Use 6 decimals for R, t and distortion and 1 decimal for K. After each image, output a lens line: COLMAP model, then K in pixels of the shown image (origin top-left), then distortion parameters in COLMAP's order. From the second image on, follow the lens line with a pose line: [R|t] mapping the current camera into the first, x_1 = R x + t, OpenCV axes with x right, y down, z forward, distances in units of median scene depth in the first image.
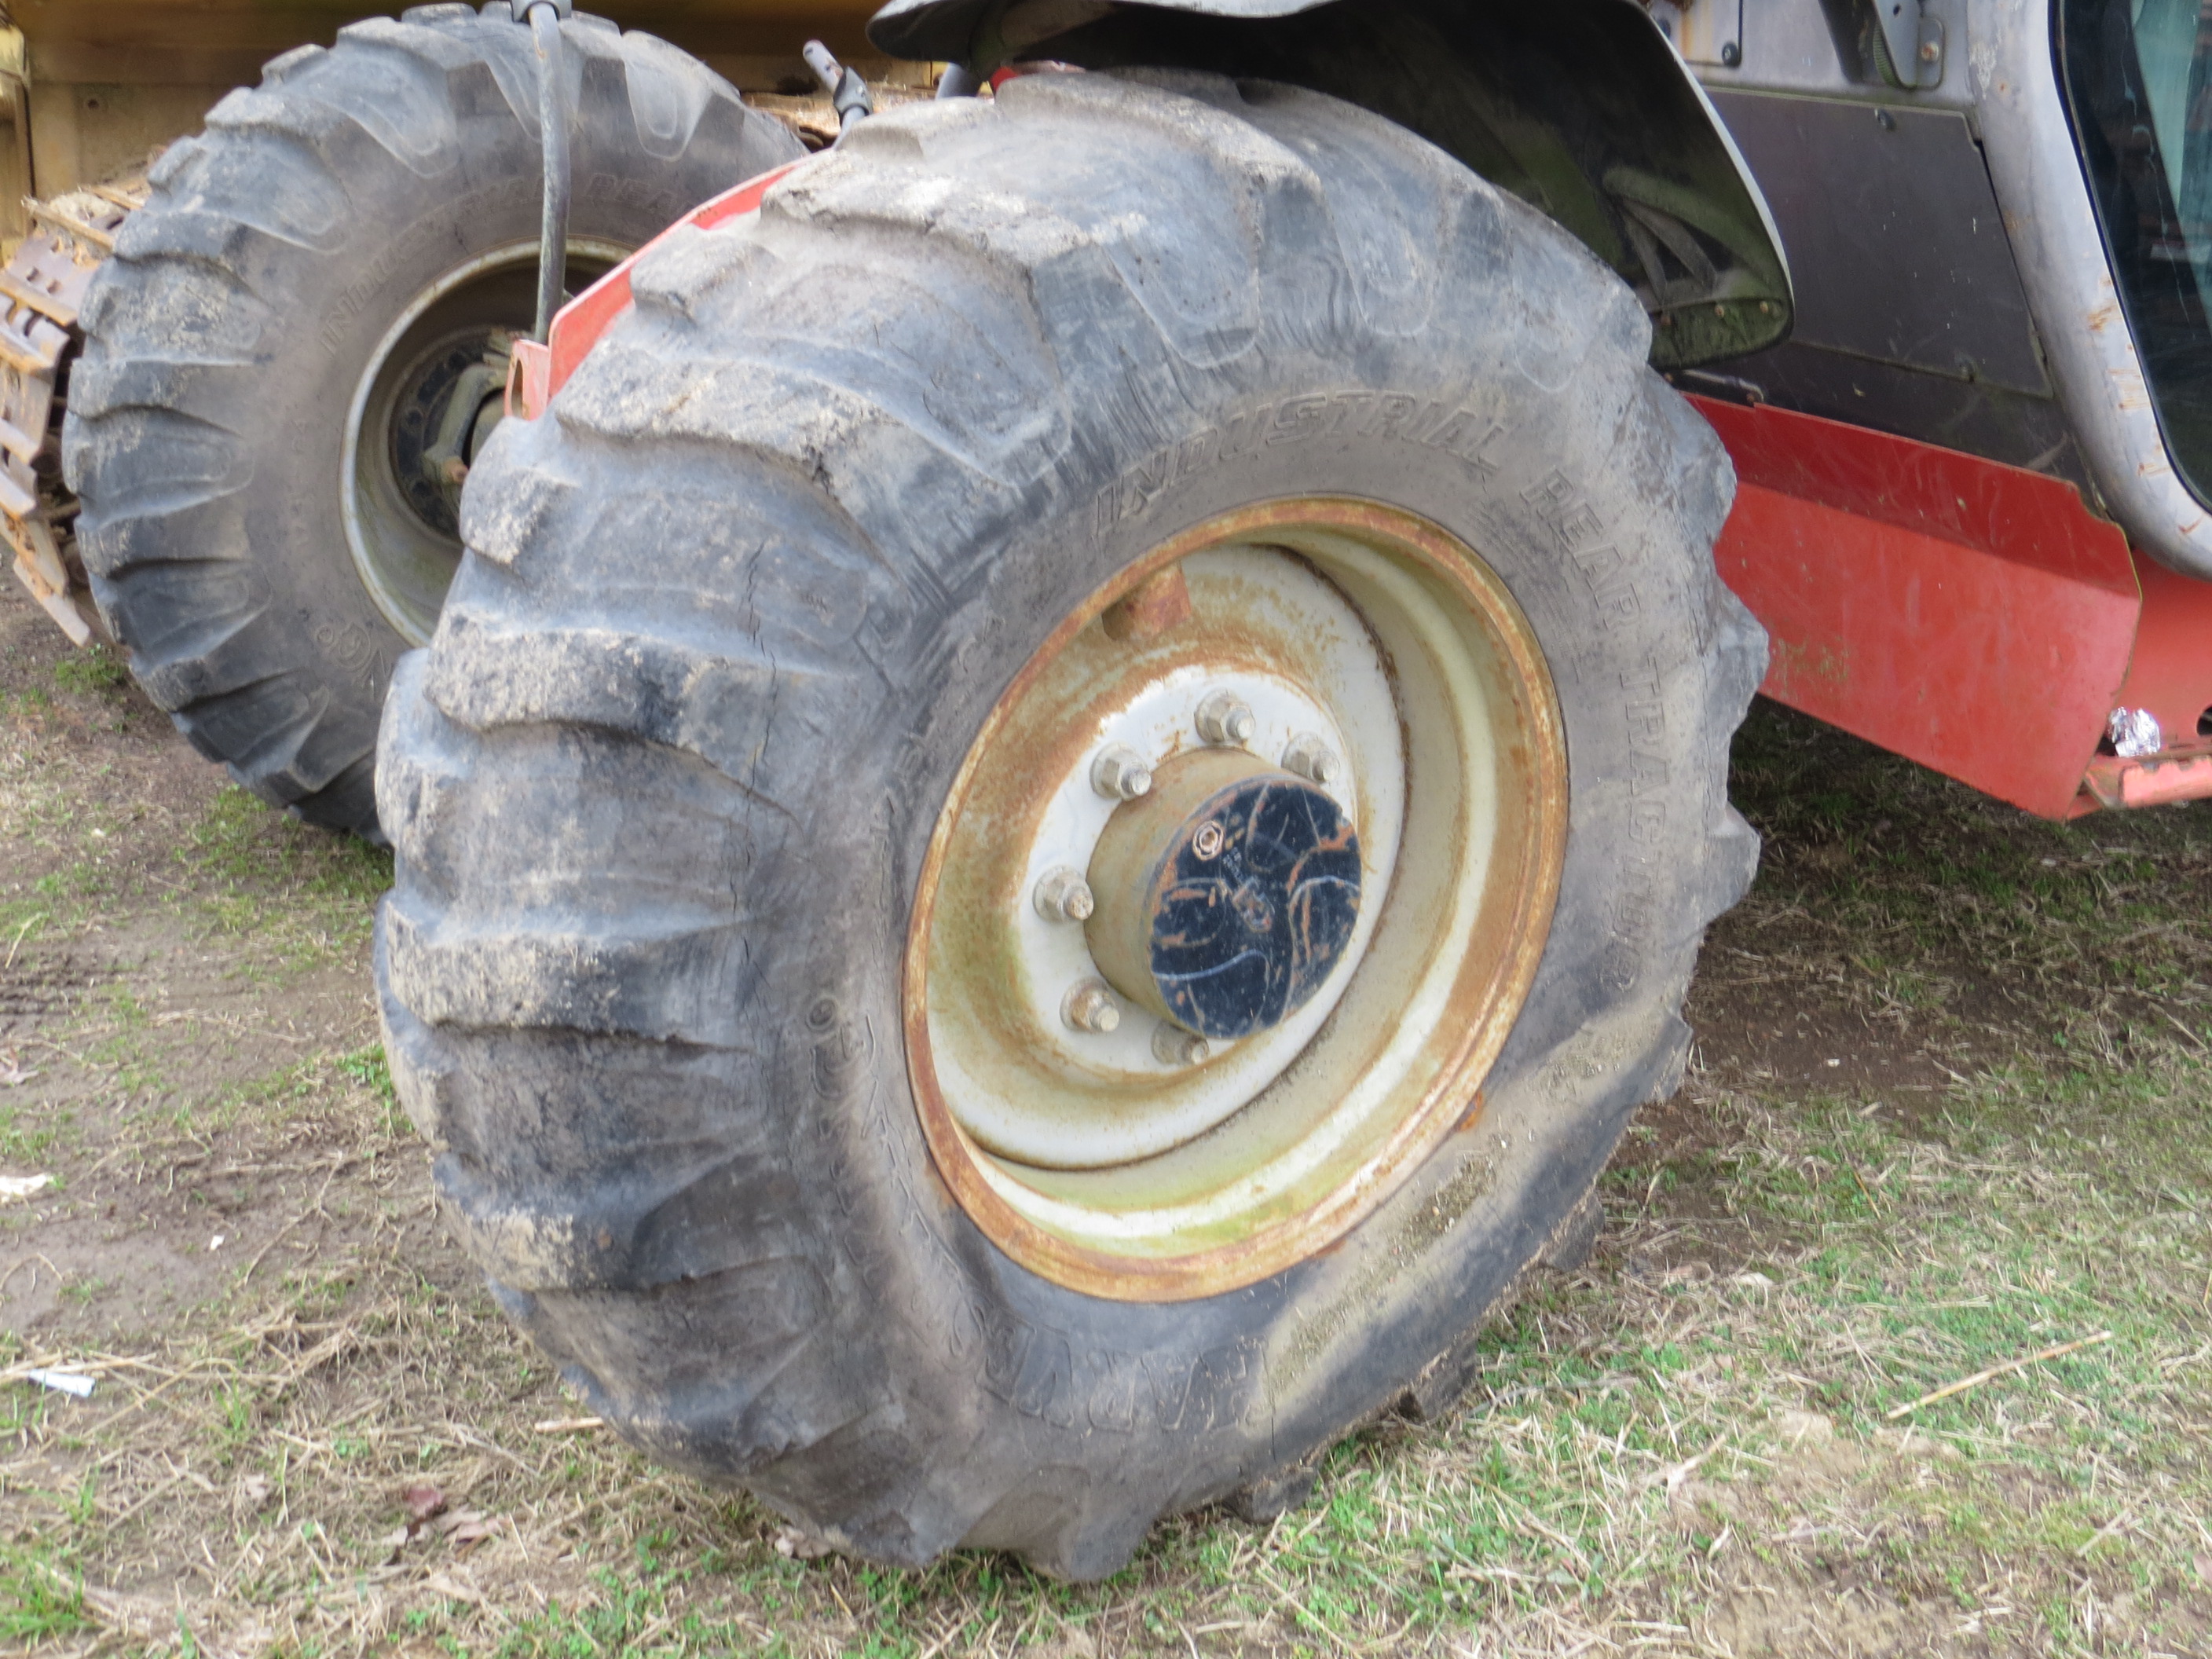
lens RADIAL K [[2470.9, 0, 1106.0], [0, 2470.9, 829.5], [0, 0, 1]] dist [-0.063516, 0.014407]
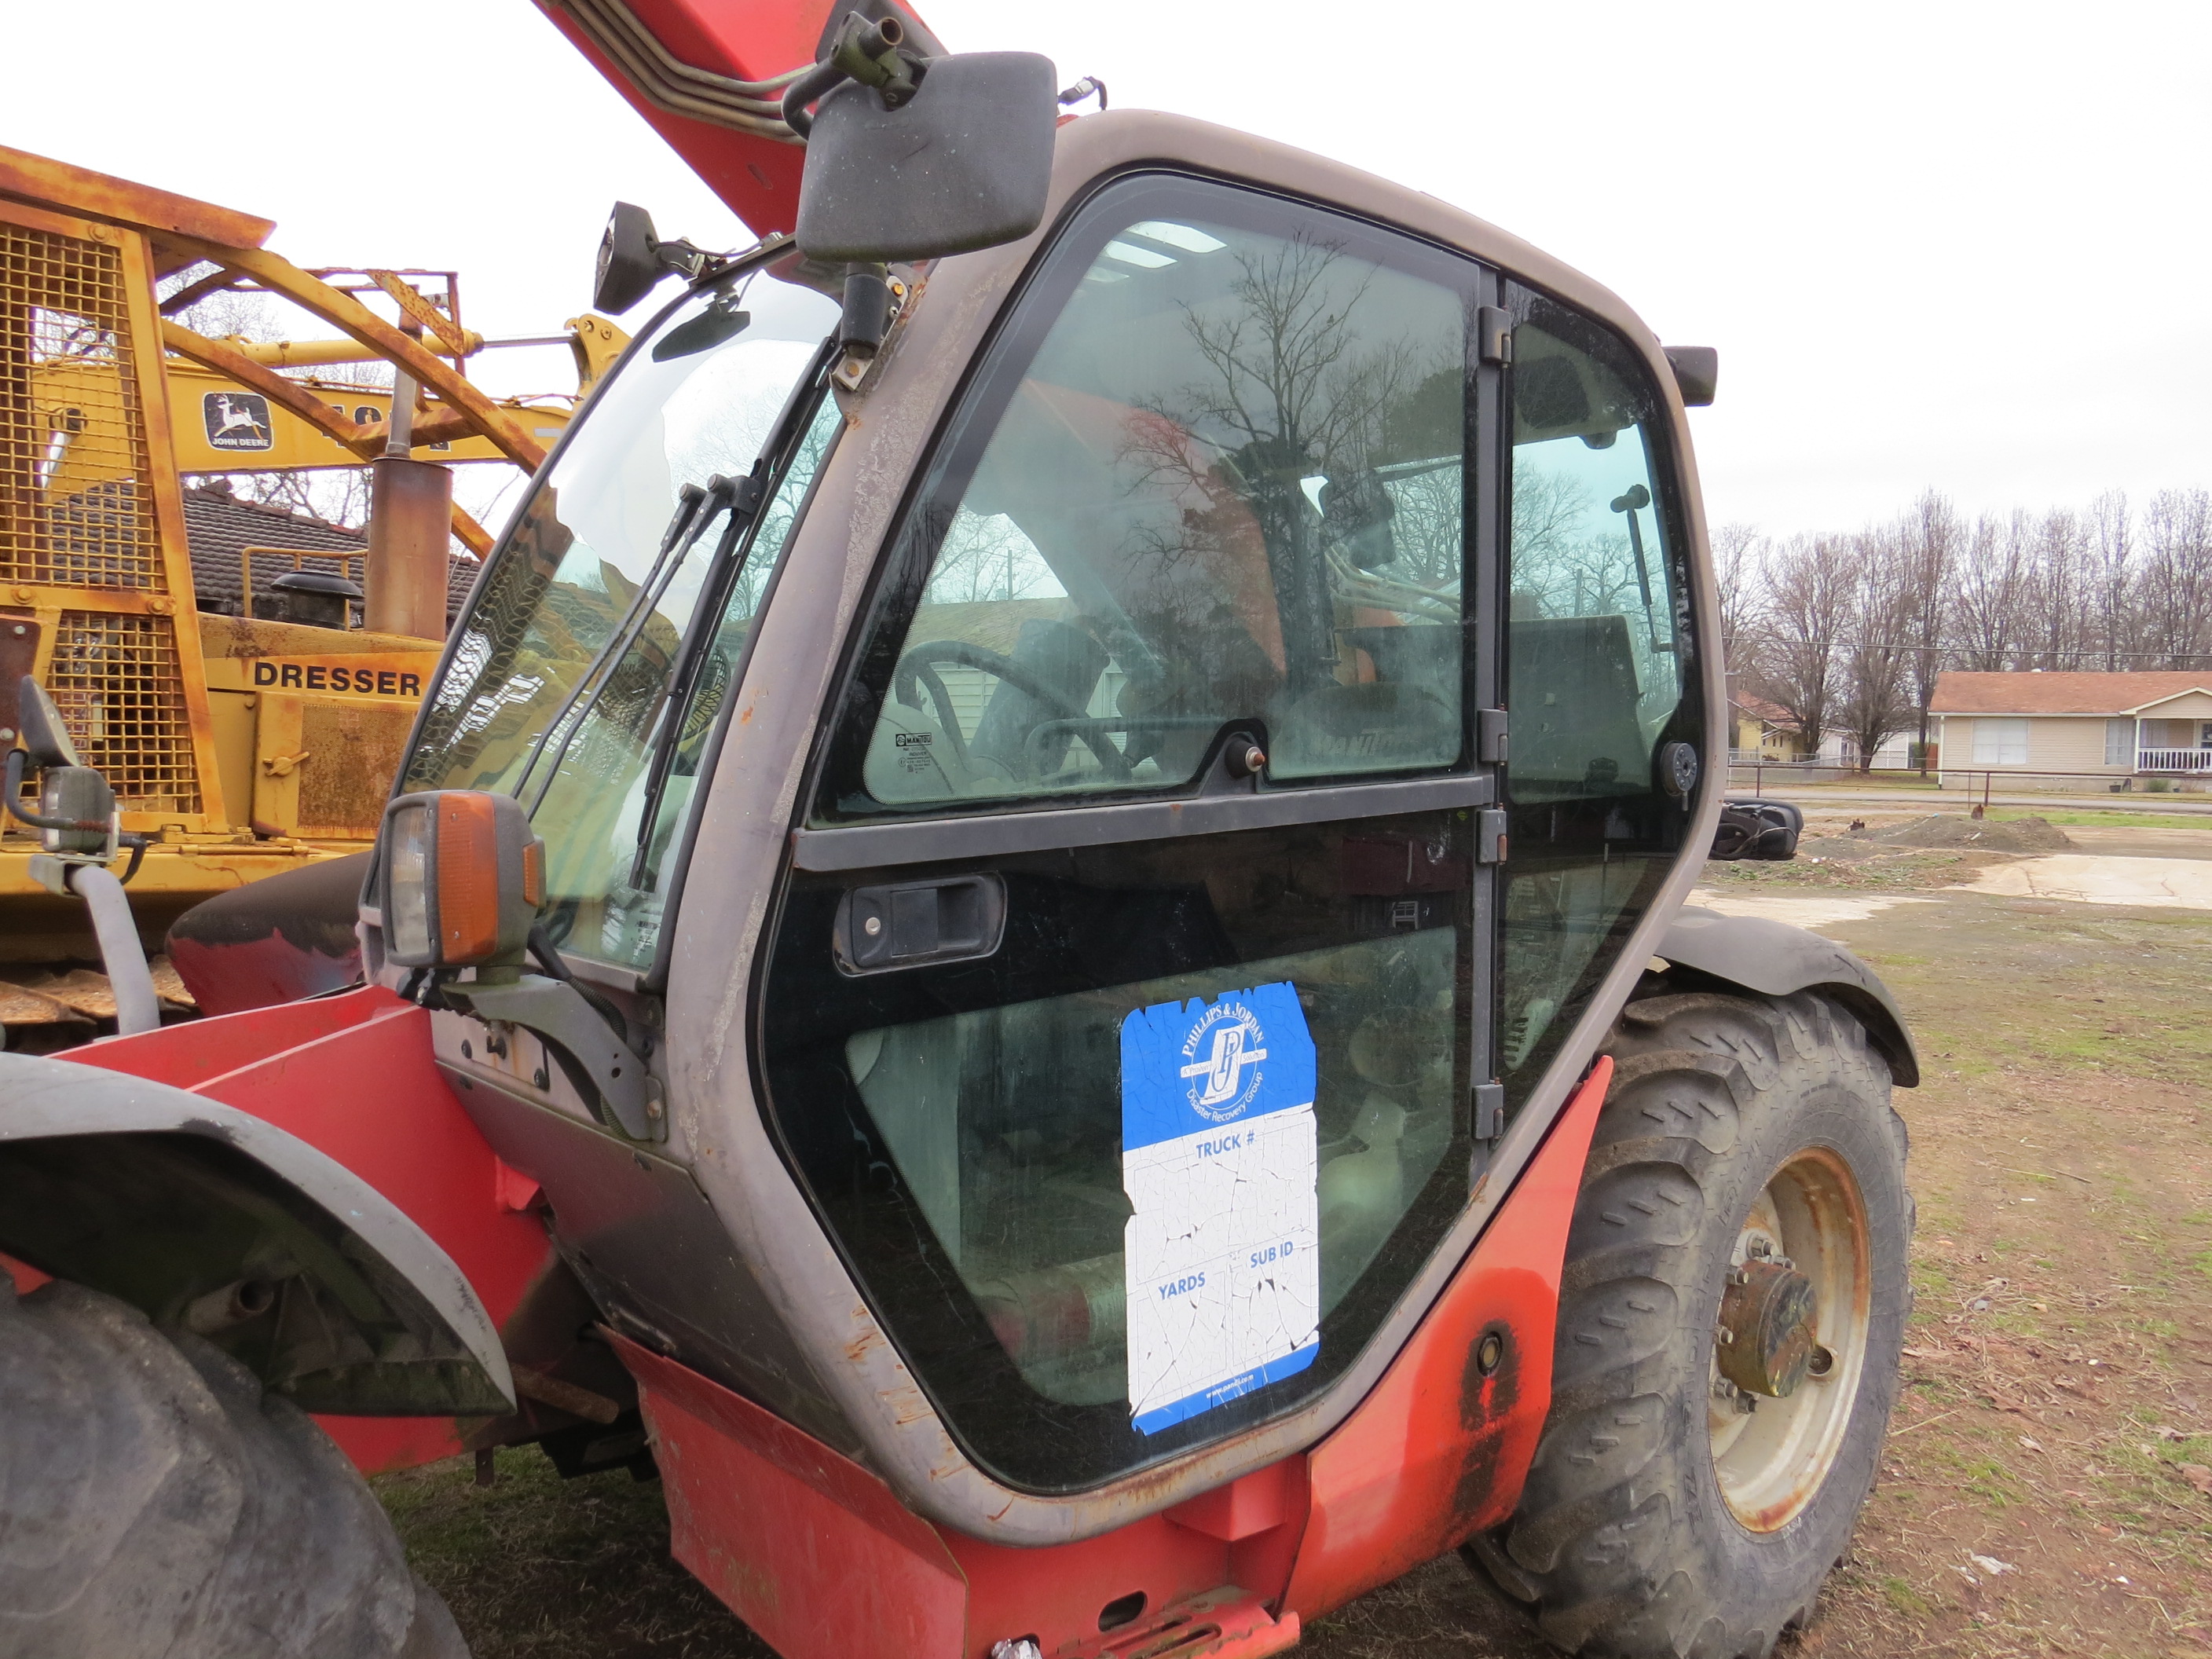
lens RADIAL K [[1600.2, 0, 1106.0], [0, 1600.2, 829.5], [0, 0, 1]] dist [-0.022865, 0.001322]
pose [[0.971582, -0.010541, 0.236467, 0.398444], [0.080942, 0.953577, -0.290066, -0.242074], [-0.222432, 0.300964, 0.927332, 0.330786]]
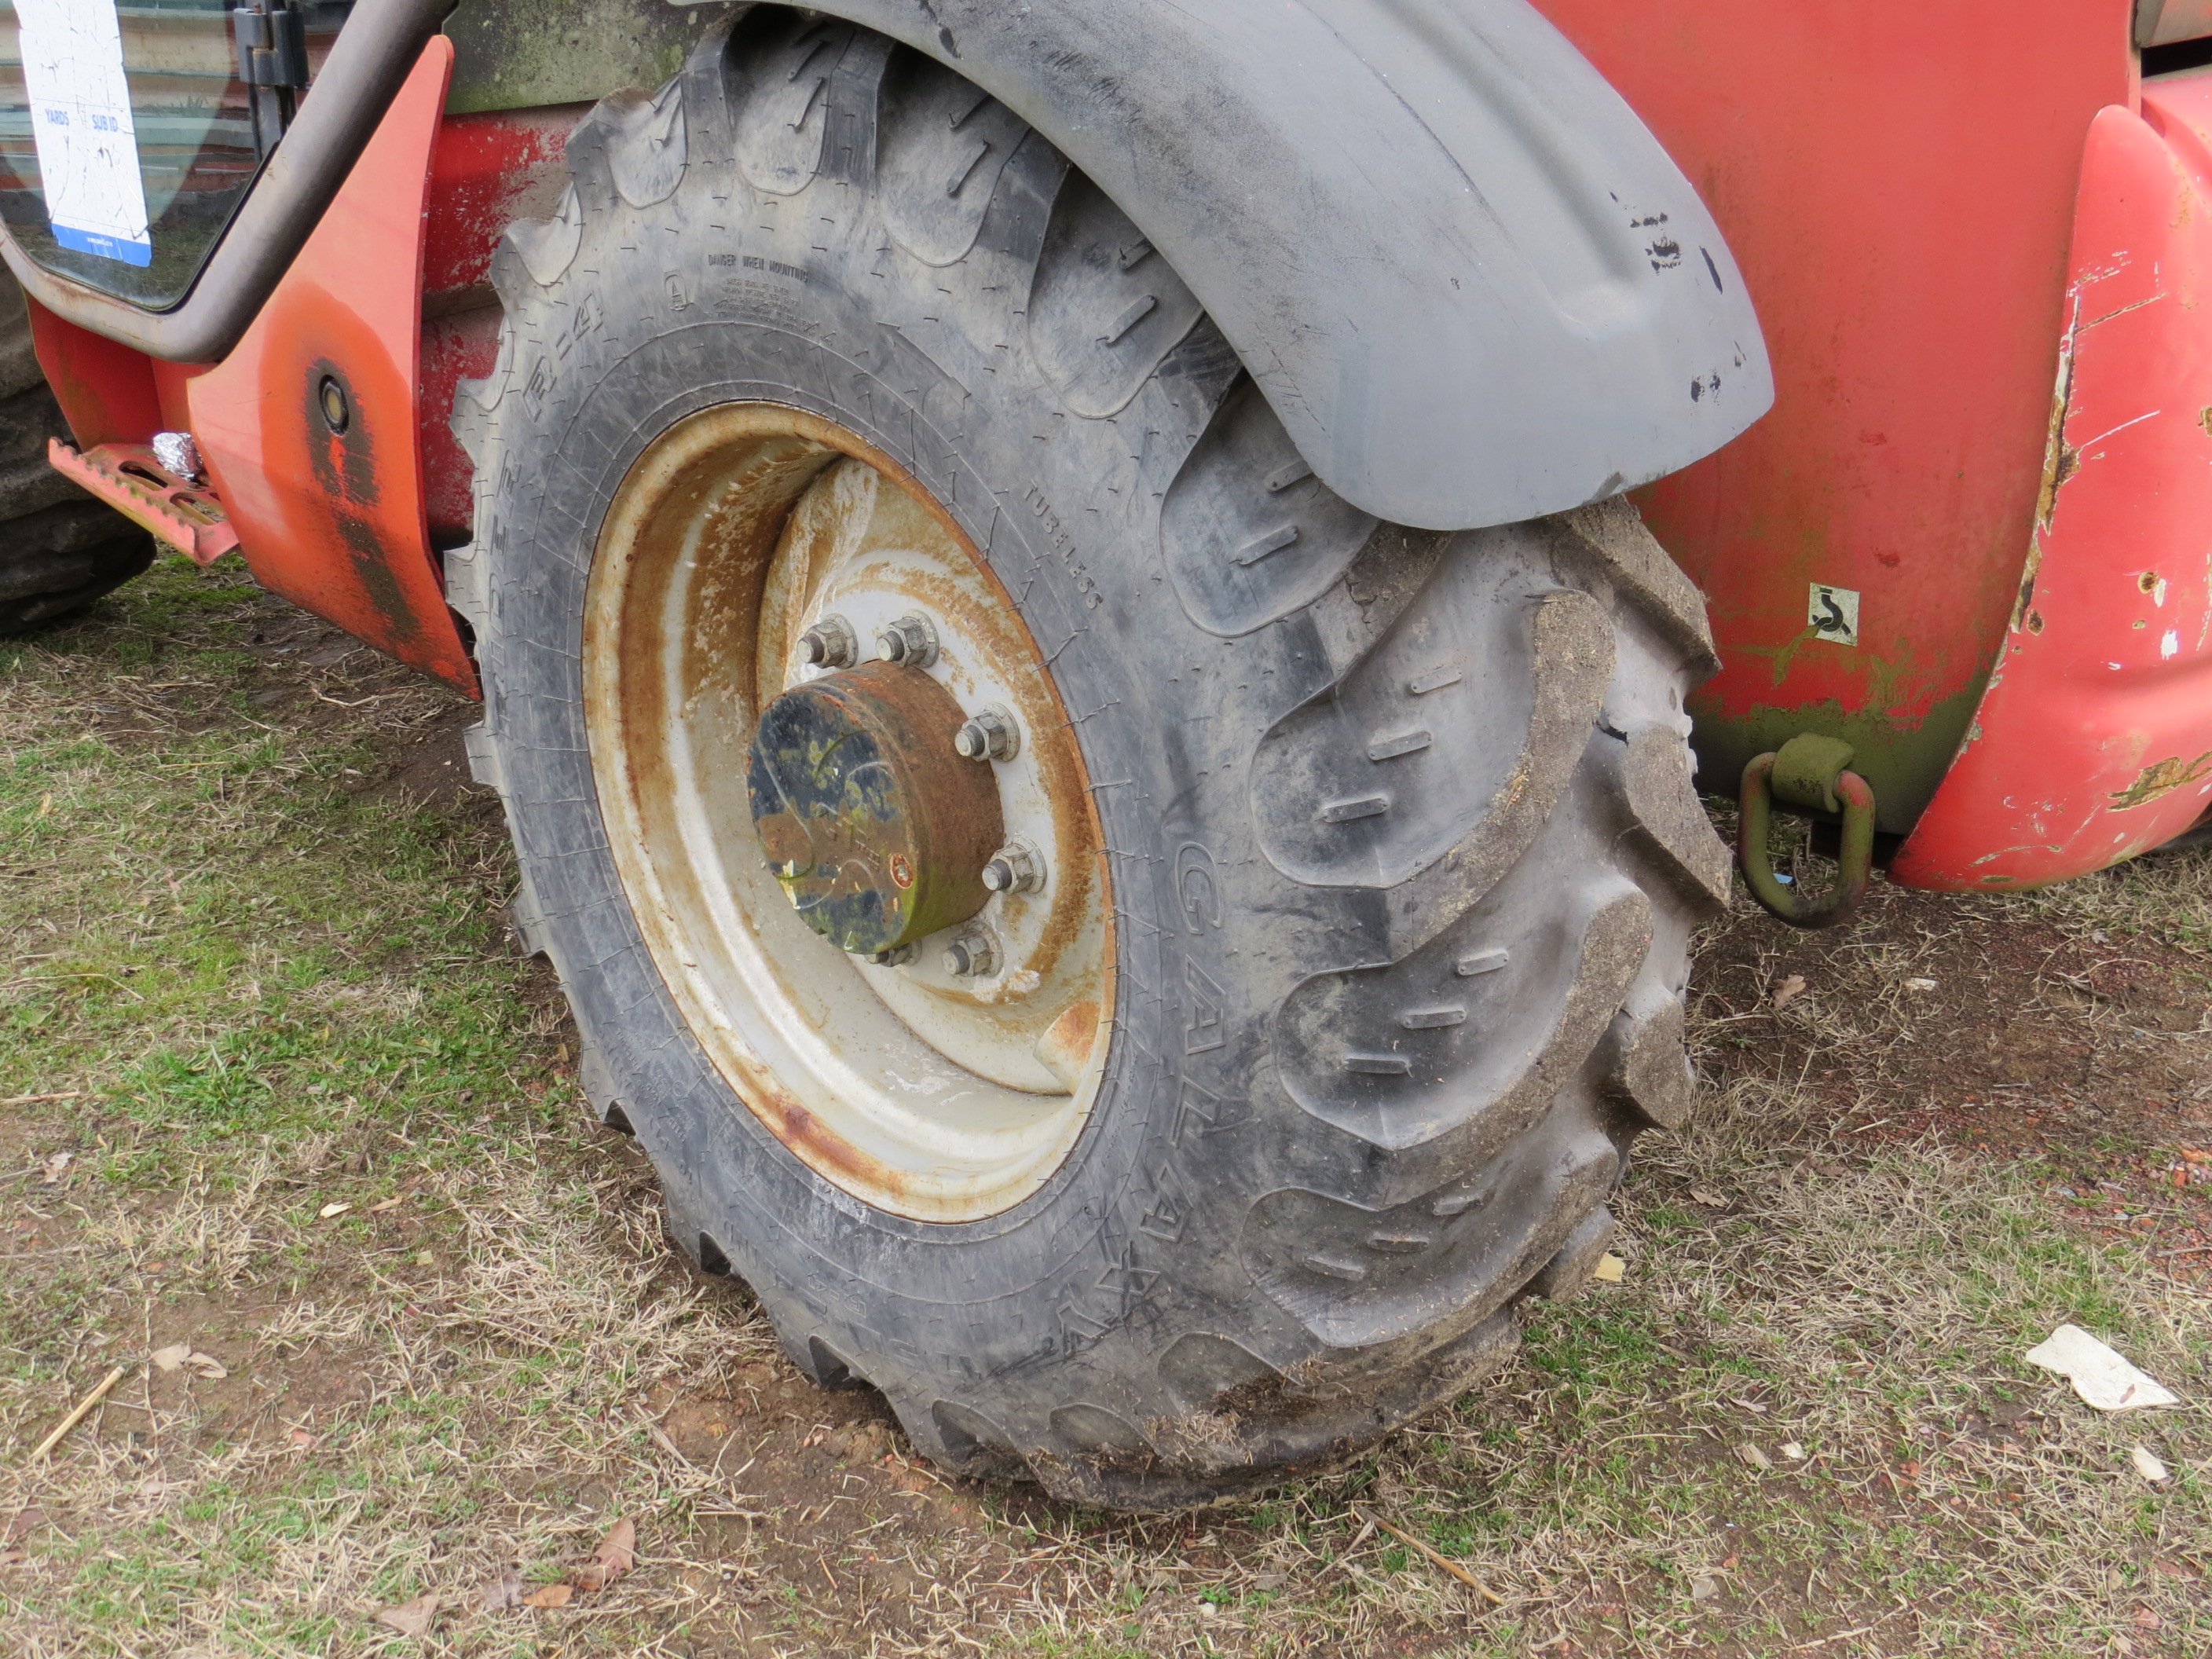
lens RADIAL K [[2470.9, 0, 1106.0], [0, 2470.9, 829.5], [0, 0, 1]] dist [-0.063516, 0.014407]
pose [[0.238999, 0.381961, -0.892740, 2.206366], [-0.335166, 0.895330, 0.293341, -0.496955], [0.911342, 0.229108, 0.342003, 1.397162]]
